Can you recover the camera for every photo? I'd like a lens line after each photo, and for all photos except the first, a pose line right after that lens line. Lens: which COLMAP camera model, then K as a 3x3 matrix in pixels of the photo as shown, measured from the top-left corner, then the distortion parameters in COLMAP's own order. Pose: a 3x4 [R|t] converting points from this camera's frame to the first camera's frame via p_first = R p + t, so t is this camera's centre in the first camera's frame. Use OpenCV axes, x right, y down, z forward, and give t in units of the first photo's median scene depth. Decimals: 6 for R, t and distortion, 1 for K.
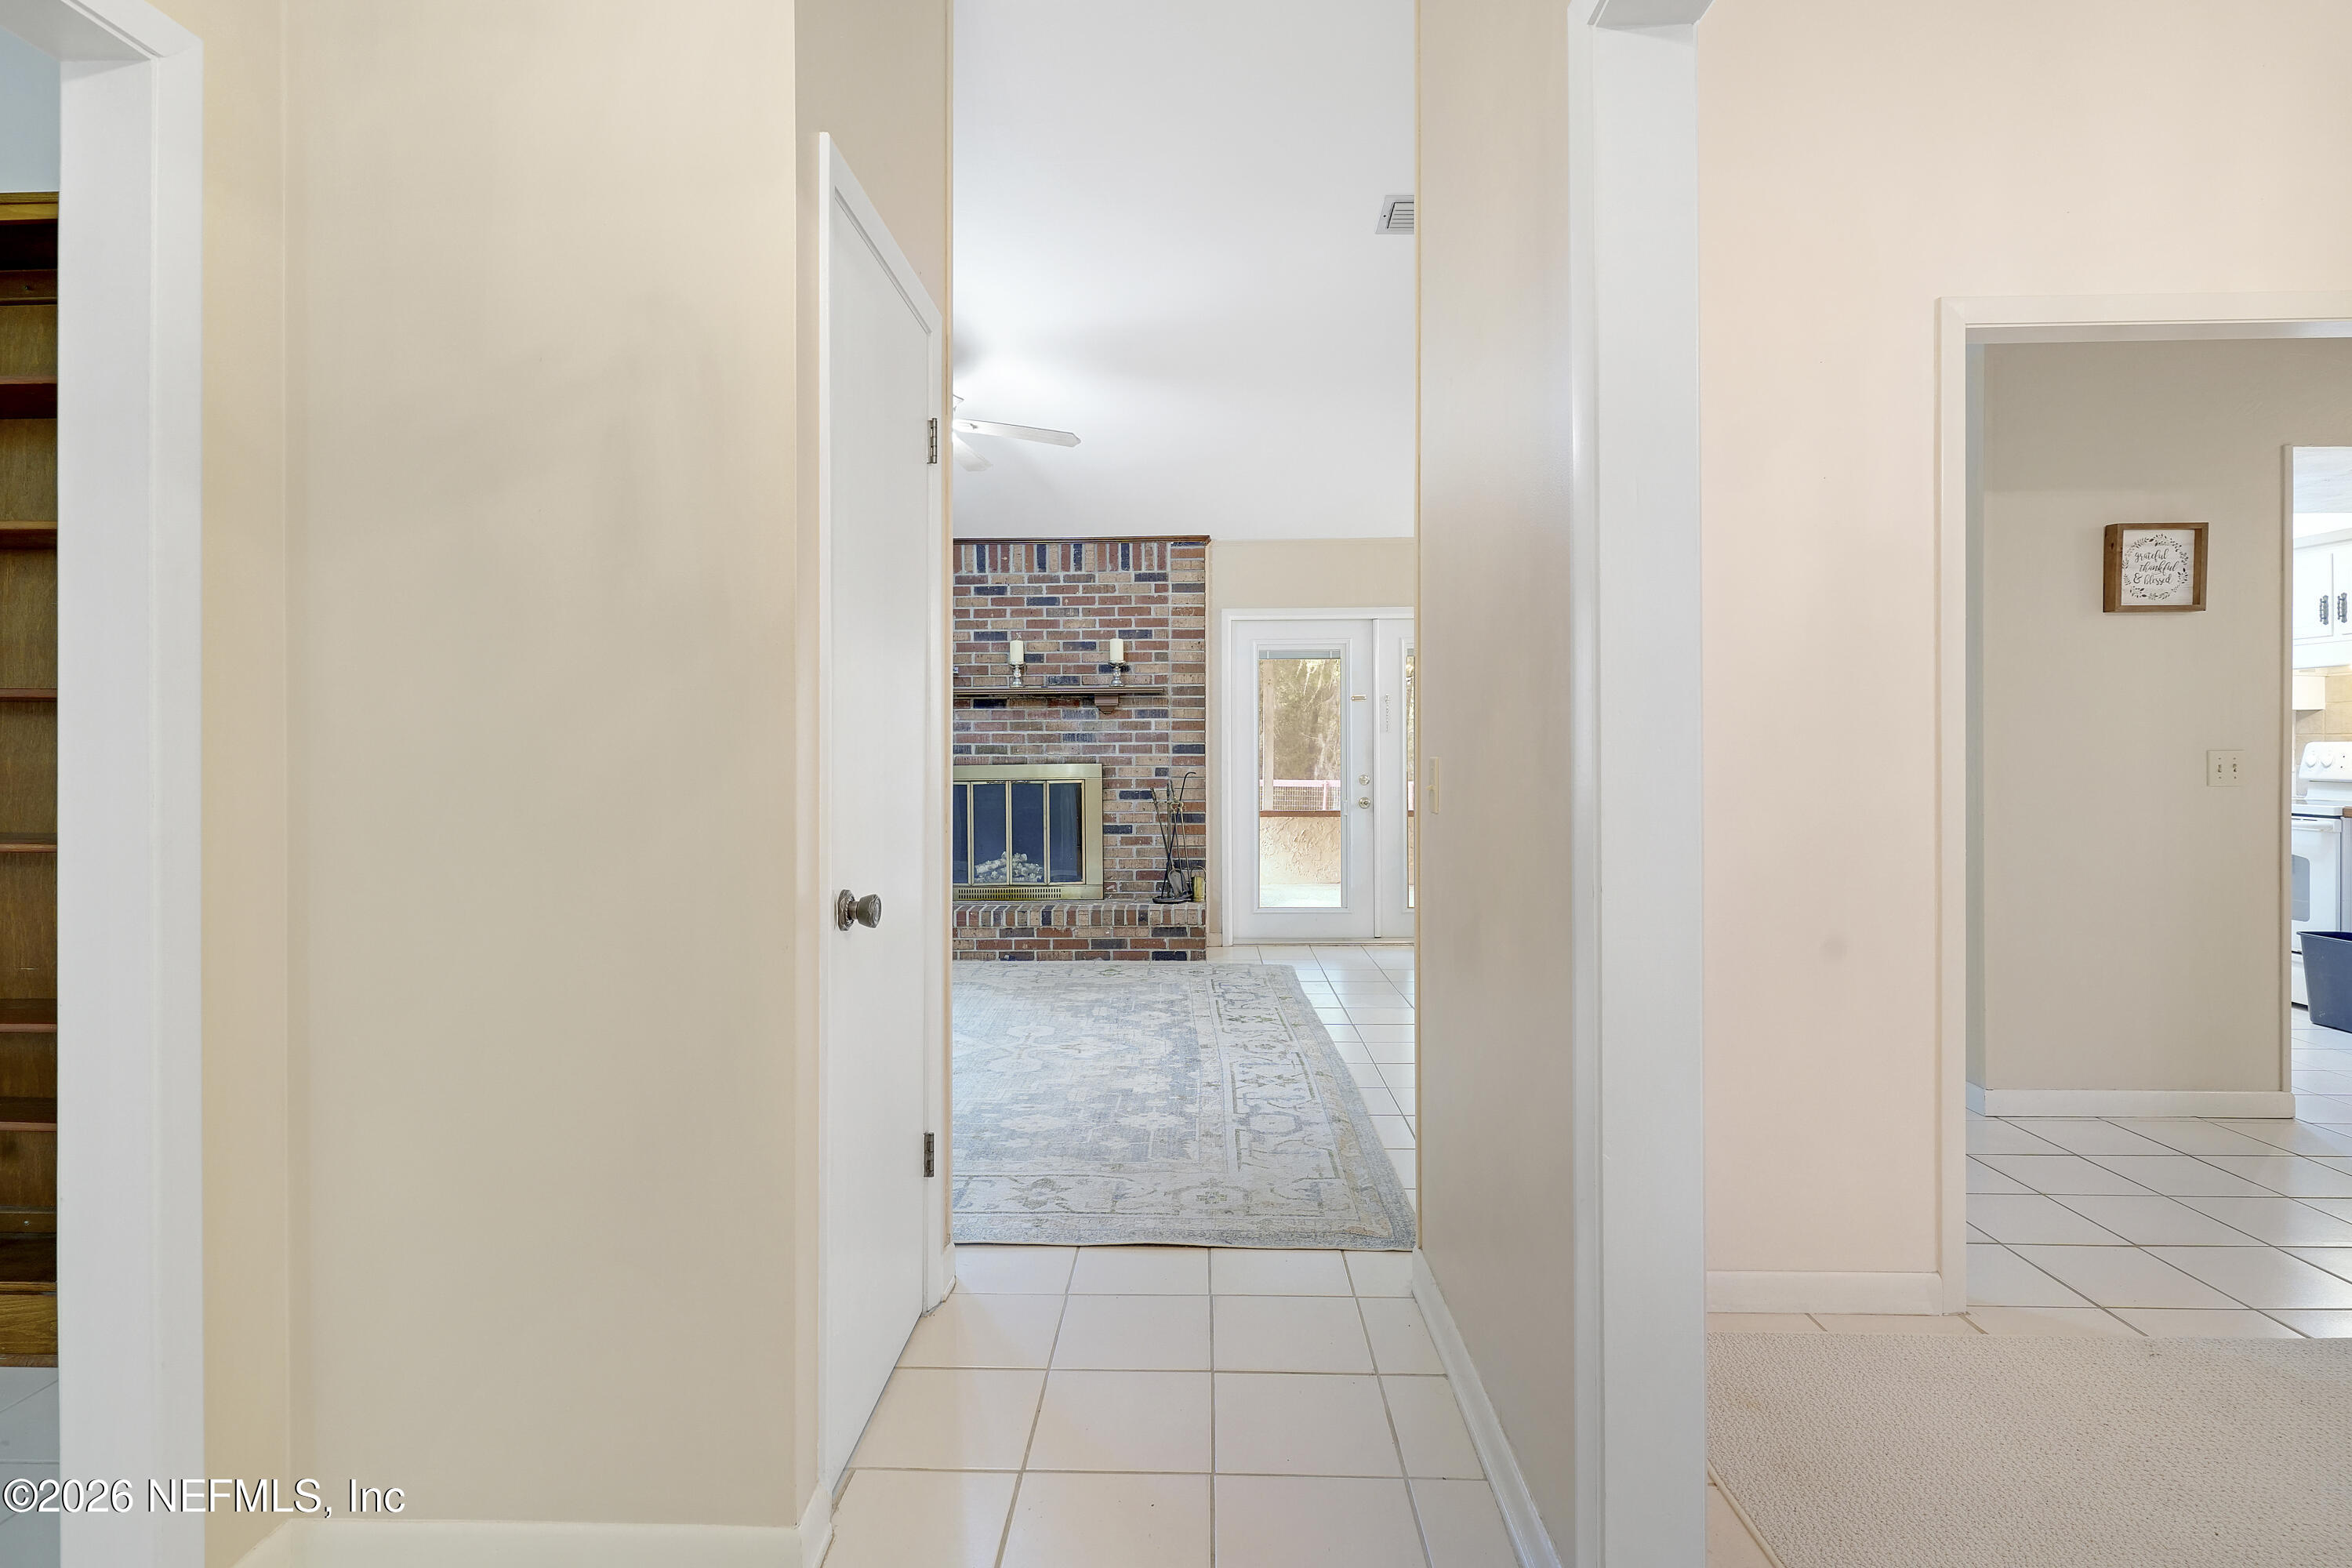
lens RADIAL K [[1156.6, 0, 1164.1], [0, 1156.6, 756.9], [0, 0, 1]] dist [0.001755, 0.000214]
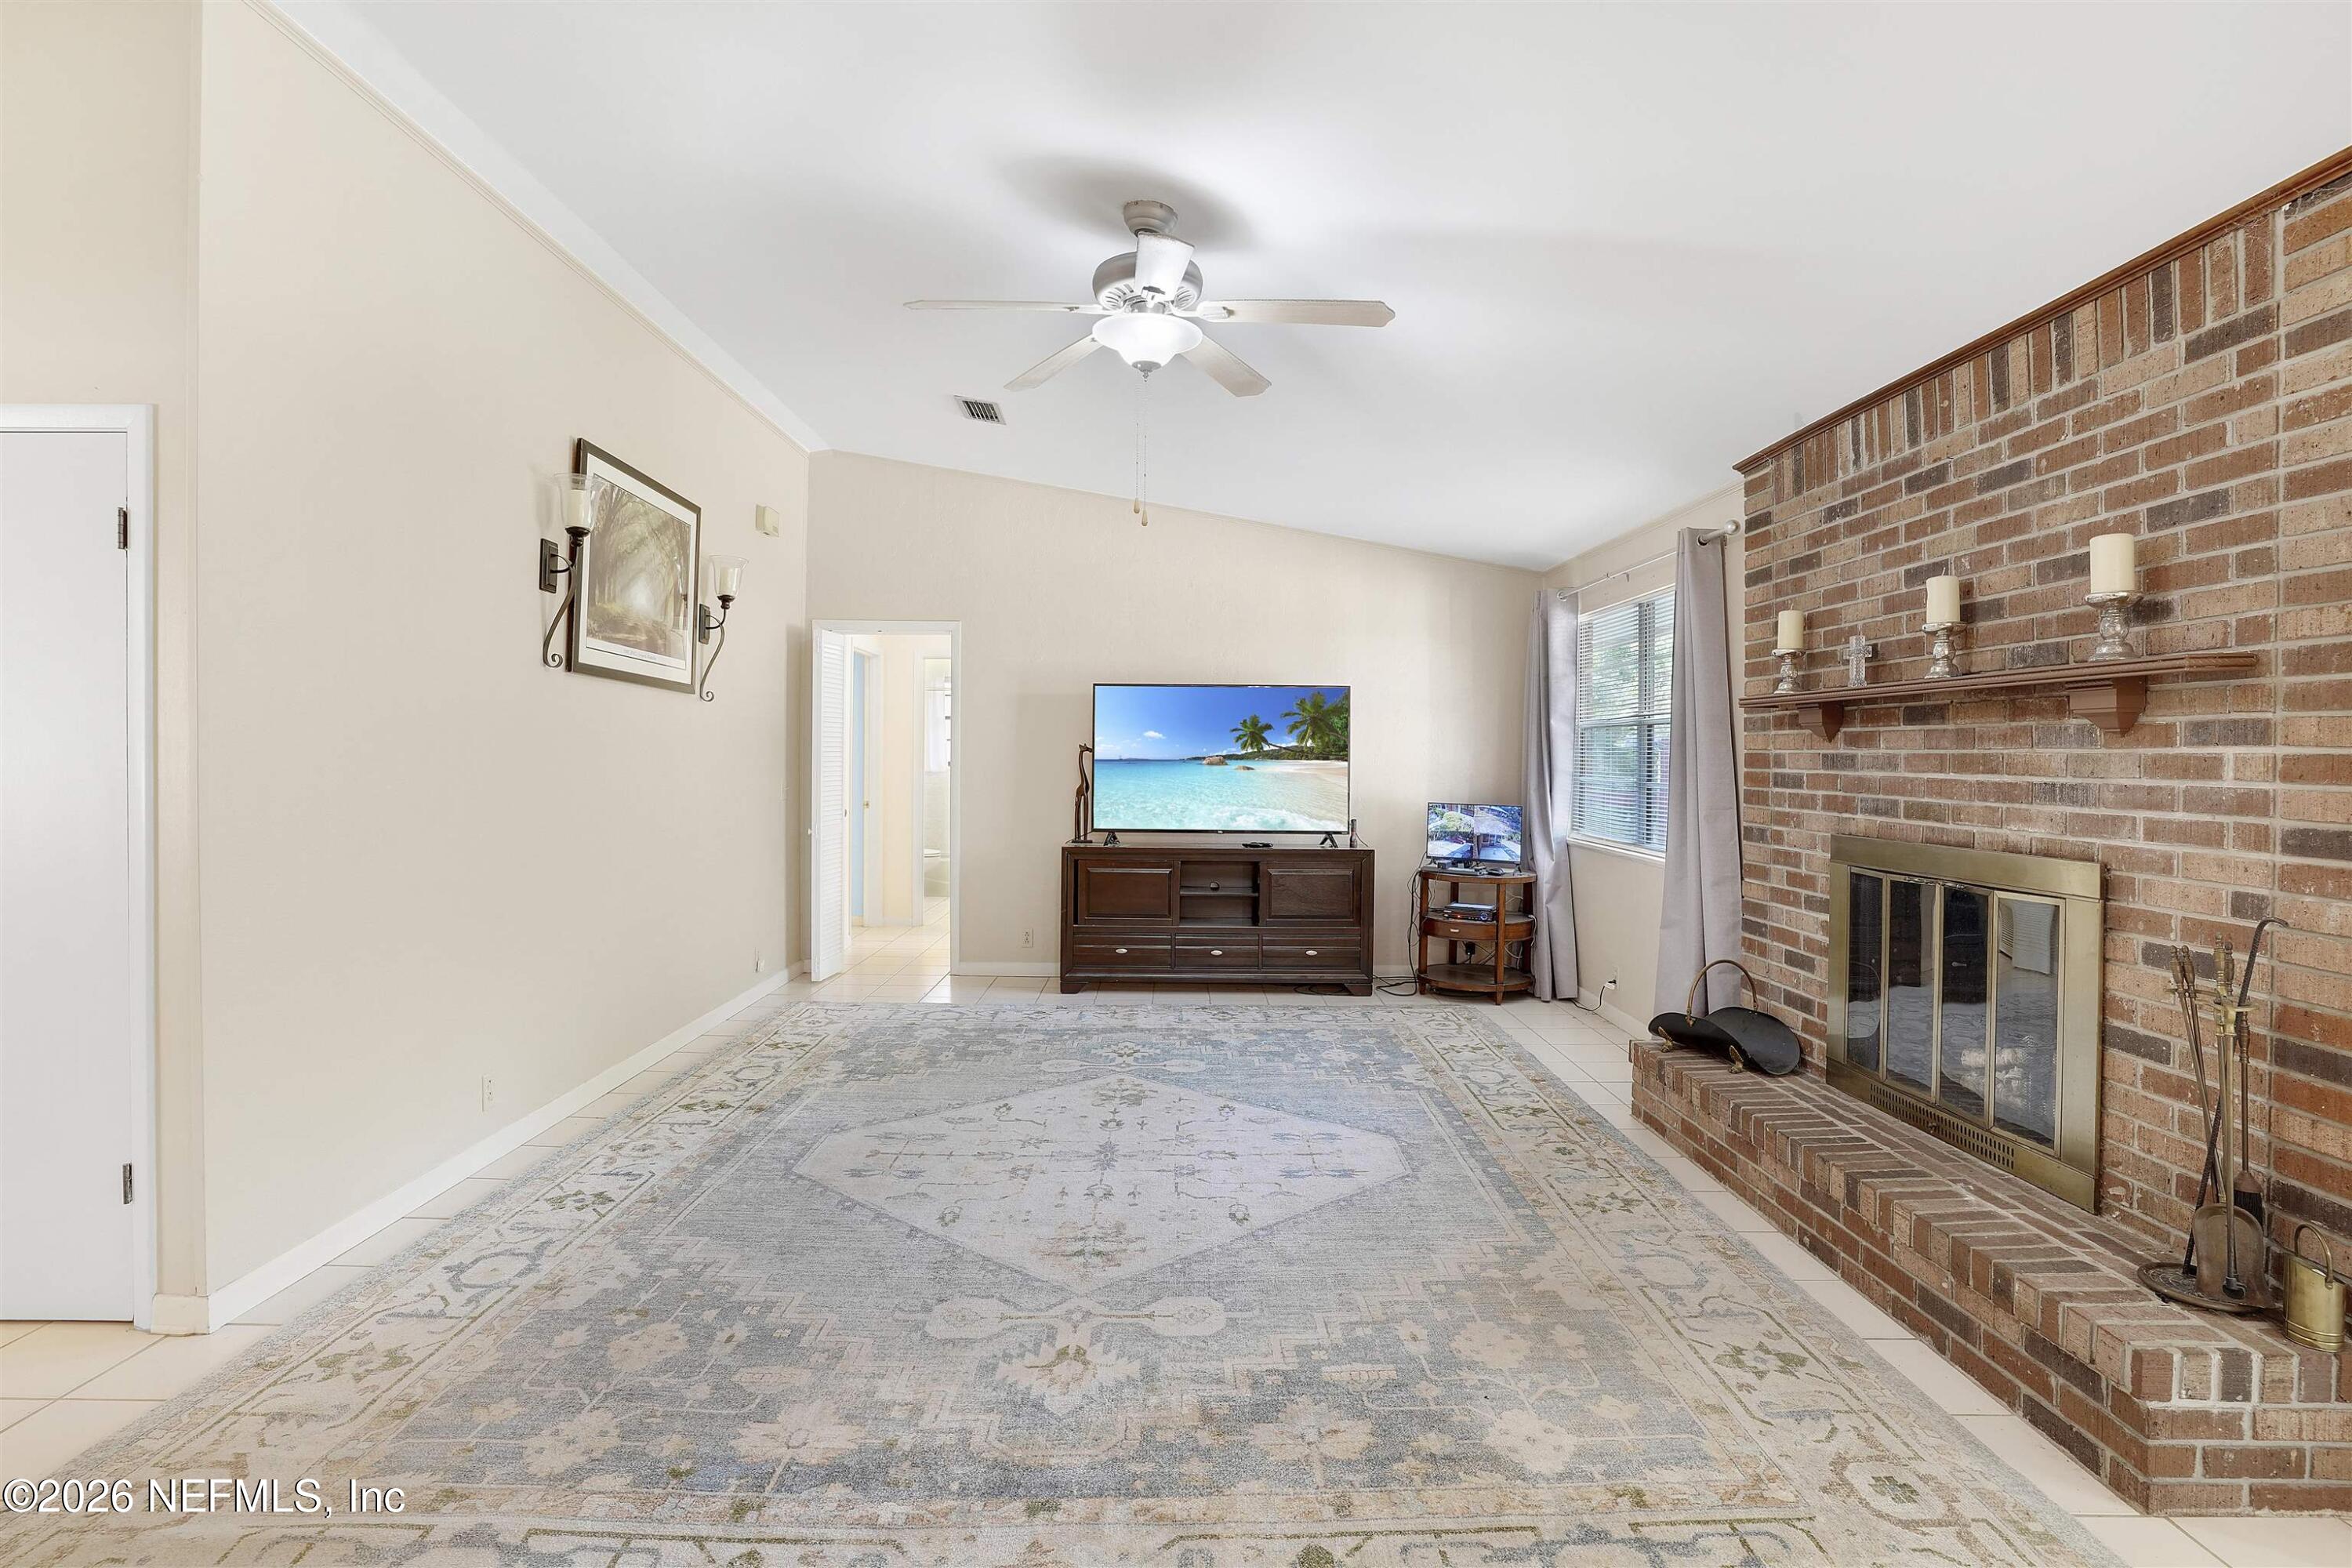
lens RADIAL K [[1174.0, 0, 1188.2], [0, 1174.0, 760.8], [0, 0, 1]] dist [-0.075381, 0.035080]
pose [[0.039959, 0.012403, -0.999124, 0.317389], [-0.013726, 0.999835, 0.011863, -0.029302], [0.999107, 0.013240, 0.040122, 0.691421]]
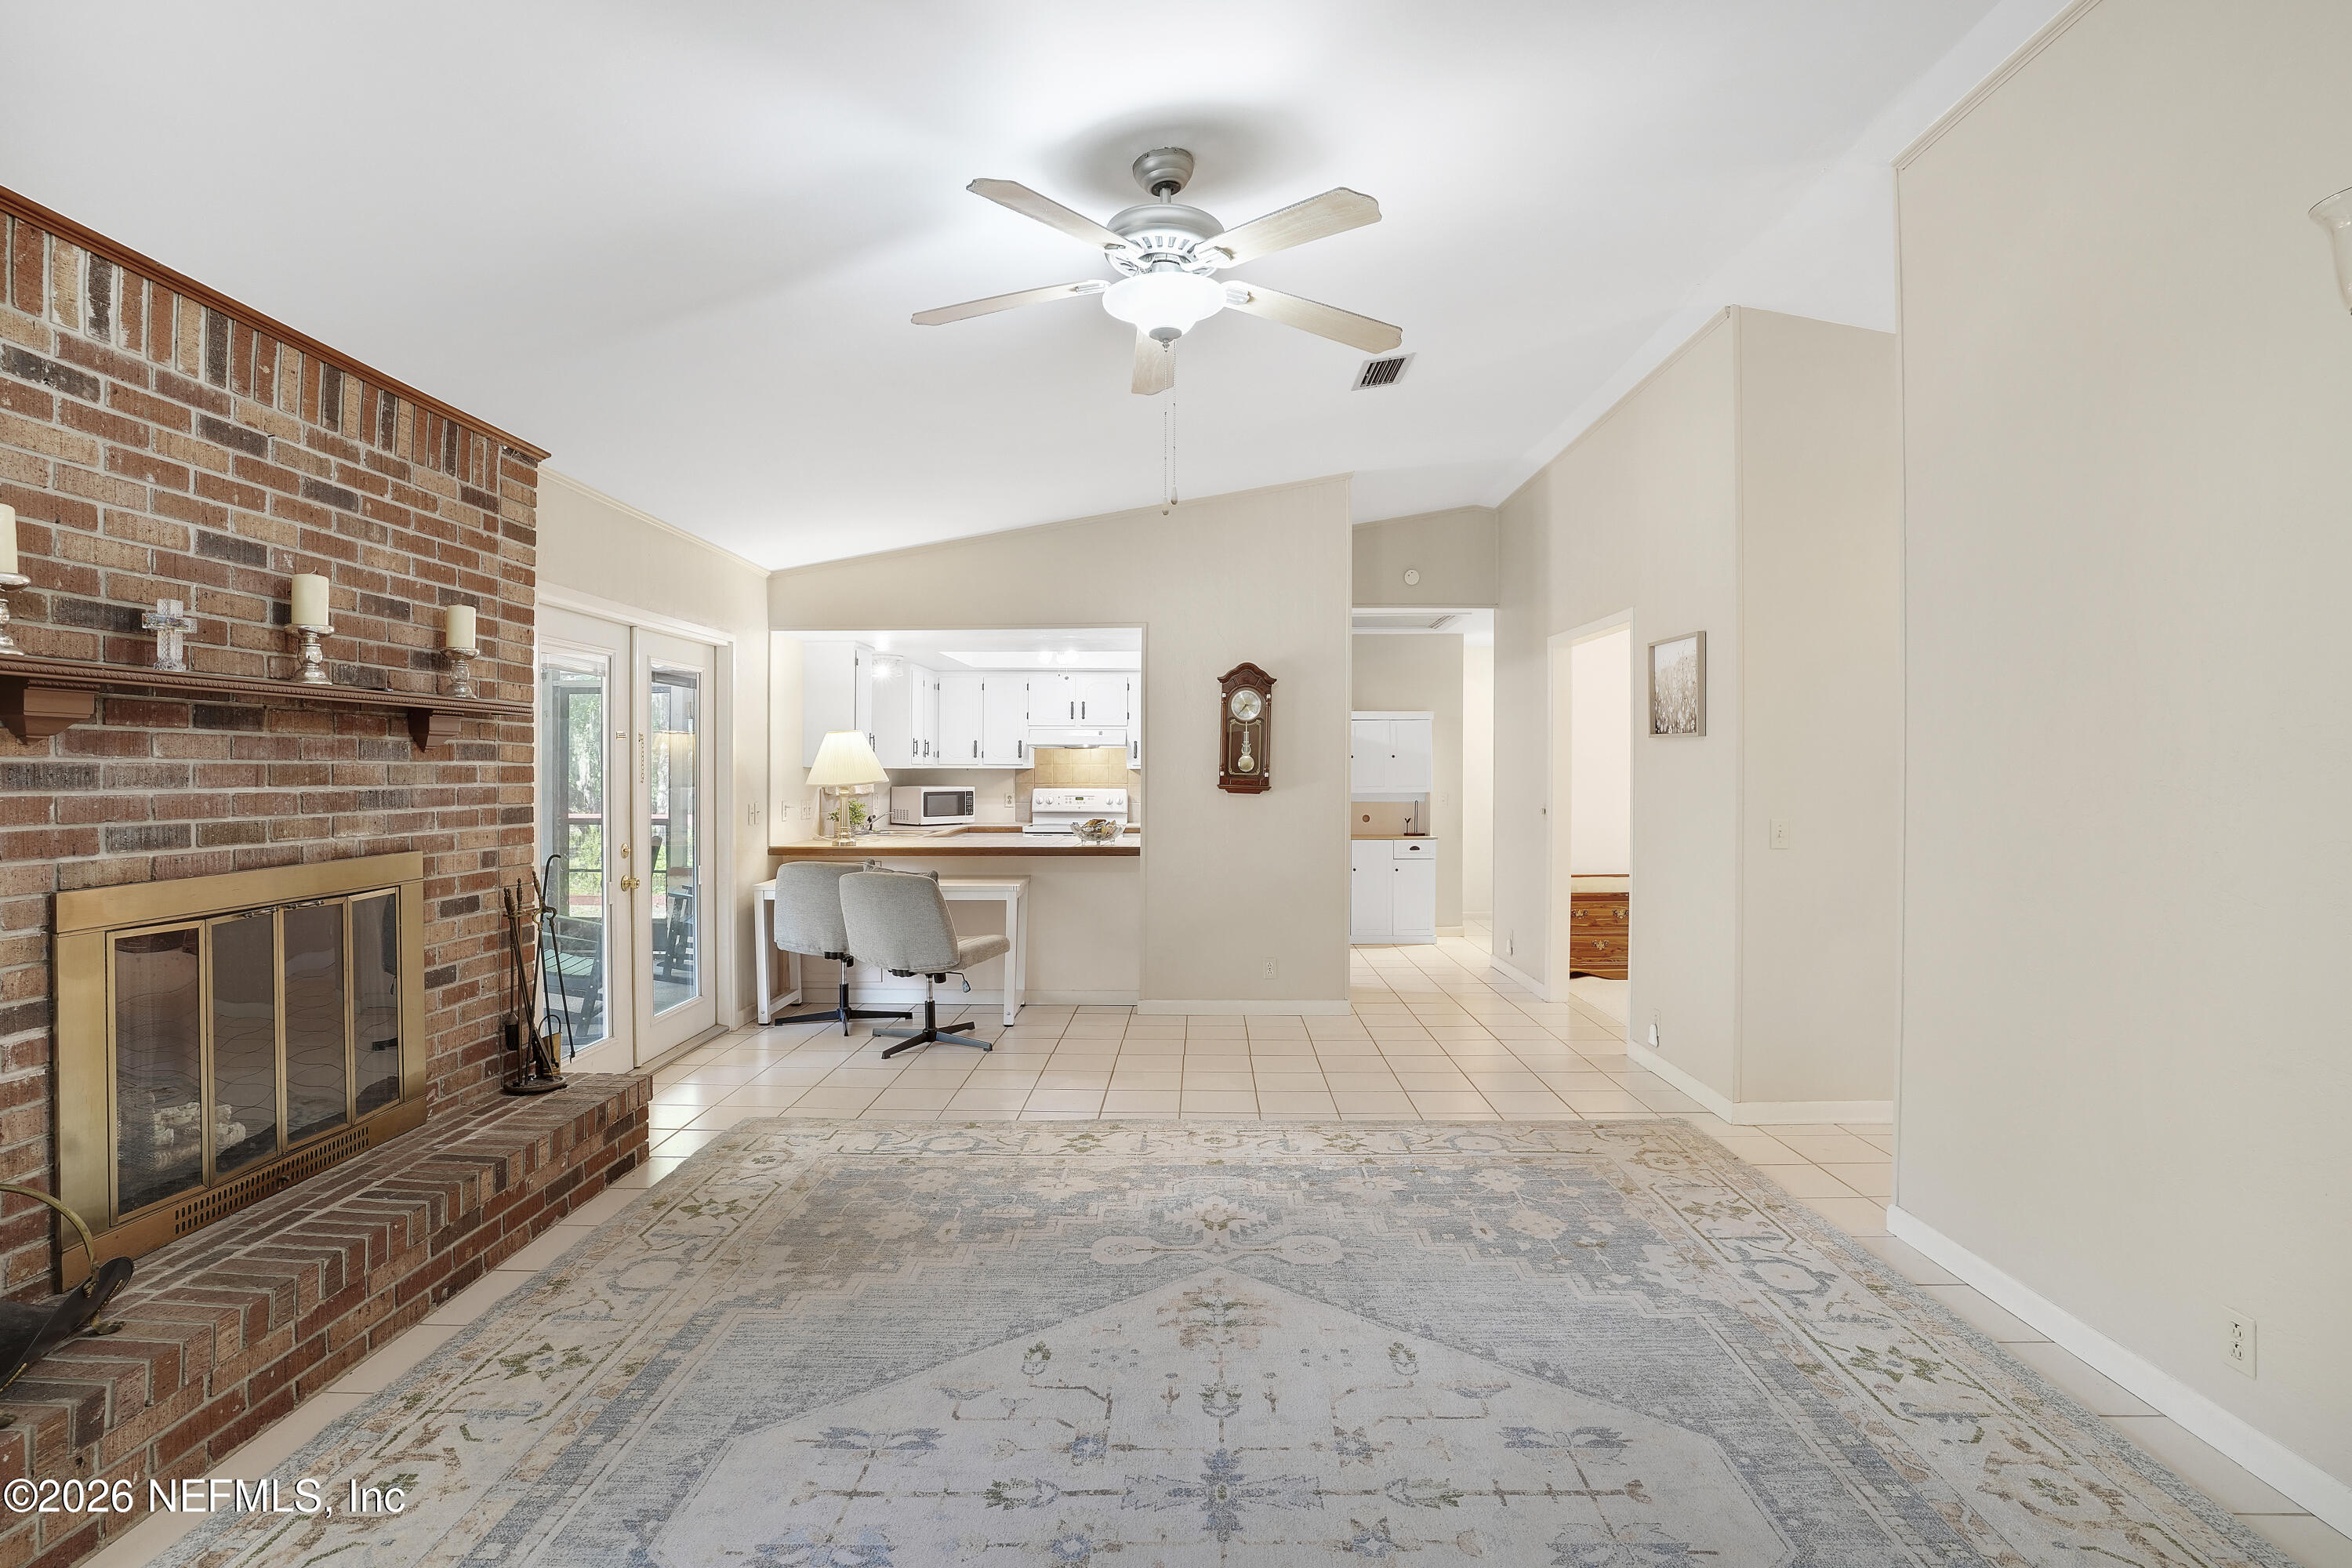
lens RADIAL K [[1164.0, 0, 1176.0], [0, 1164.0, 784.0], [0, 0, 1]] dist [-0.075512, 0.033224]
pose [[-0.006111, -0.006580, 0.999960, -0.551393], [0.003763, 0.999971, 0.006603, -0.025279], [-0.999974, 0.003804, -0.006086, 0.690547]]
